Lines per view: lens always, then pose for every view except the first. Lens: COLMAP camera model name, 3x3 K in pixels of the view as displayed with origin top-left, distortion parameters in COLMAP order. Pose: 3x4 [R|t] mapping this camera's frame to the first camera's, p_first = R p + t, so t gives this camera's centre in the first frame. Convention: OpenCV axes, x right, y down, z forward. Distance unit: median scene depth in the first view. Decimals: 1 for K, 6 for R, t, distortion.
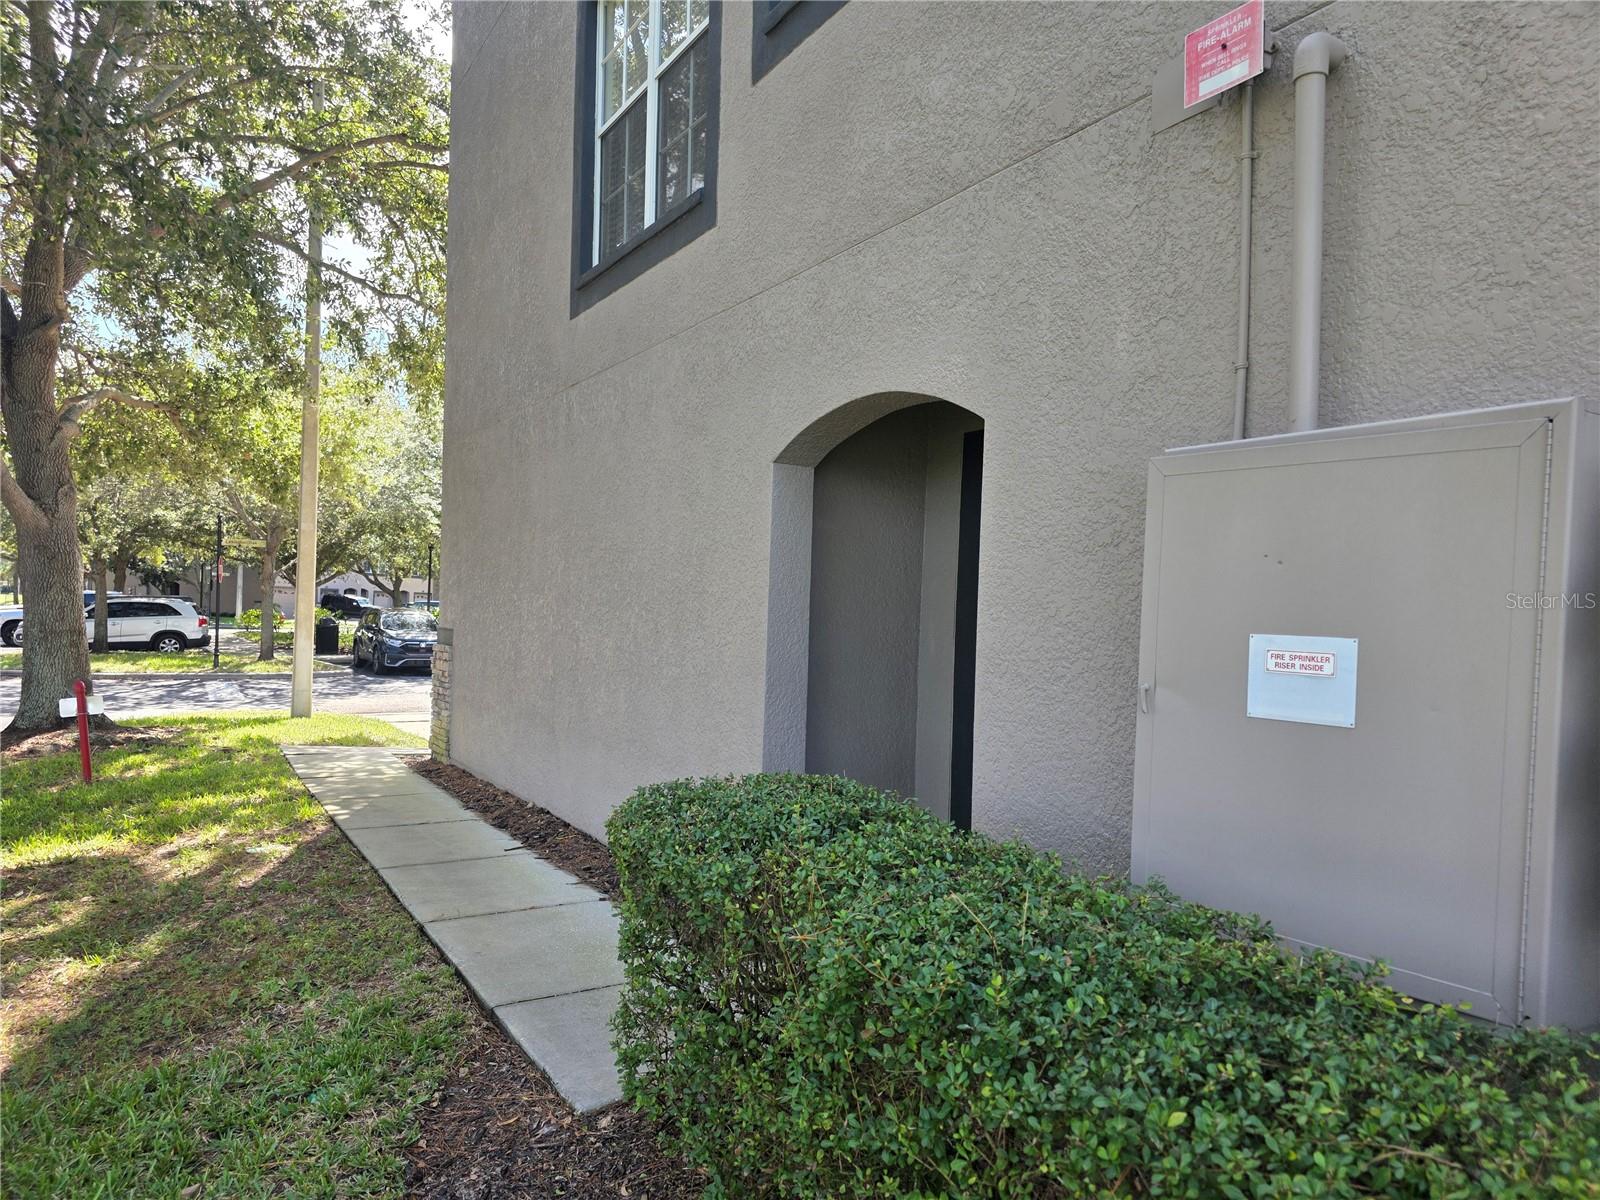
lens RADIAL K [[1080.3, 0, 796.5], [0, 1080.3, 605.1], [0, 0, 1]] dist [0.051480, -0.041138]
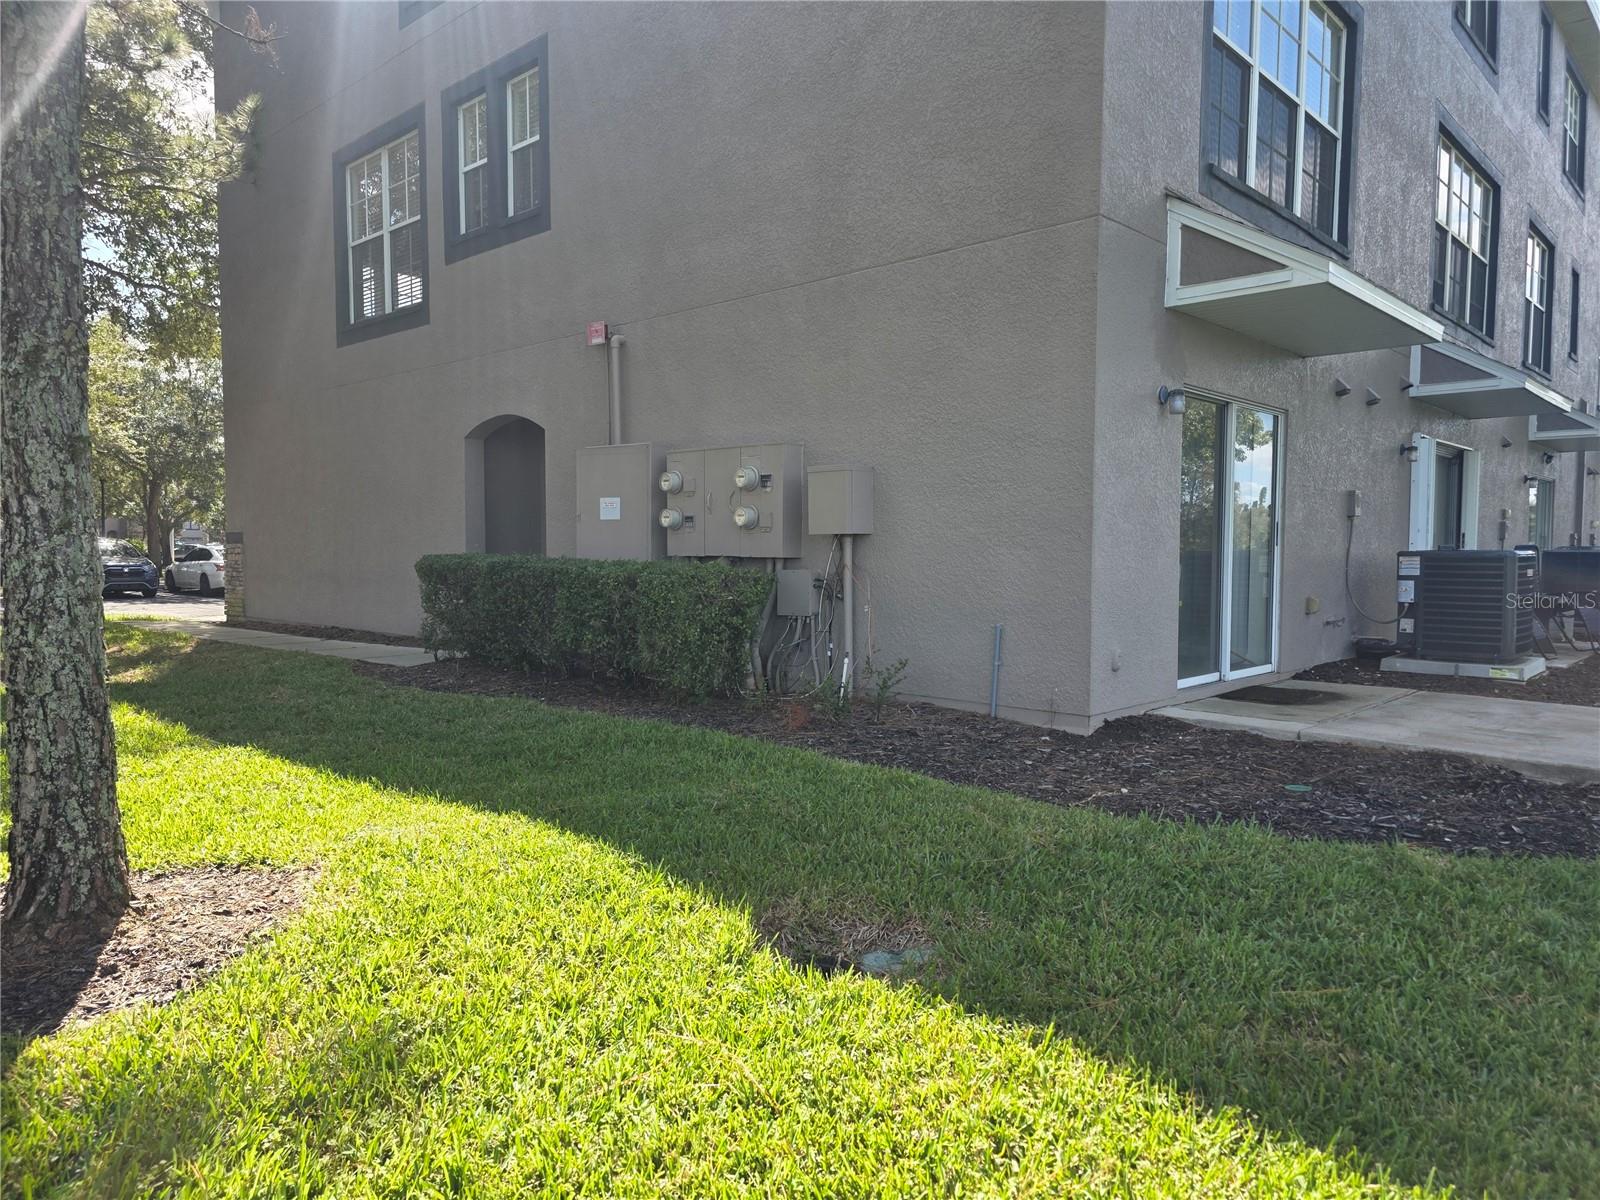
lens RADIAL K [[1080.3, 0, 809.9], [0, 1080.3, 598.0], [0, 0, 1]] dist [0.051480, -0.041138]
pose [[0.958326, -0.040956, 0.282725, 0.017779], [0.024523, 0.997811, 0.061422, 0.098481], [-0.284622, -0.051929, 0.957232, -1.753251]]
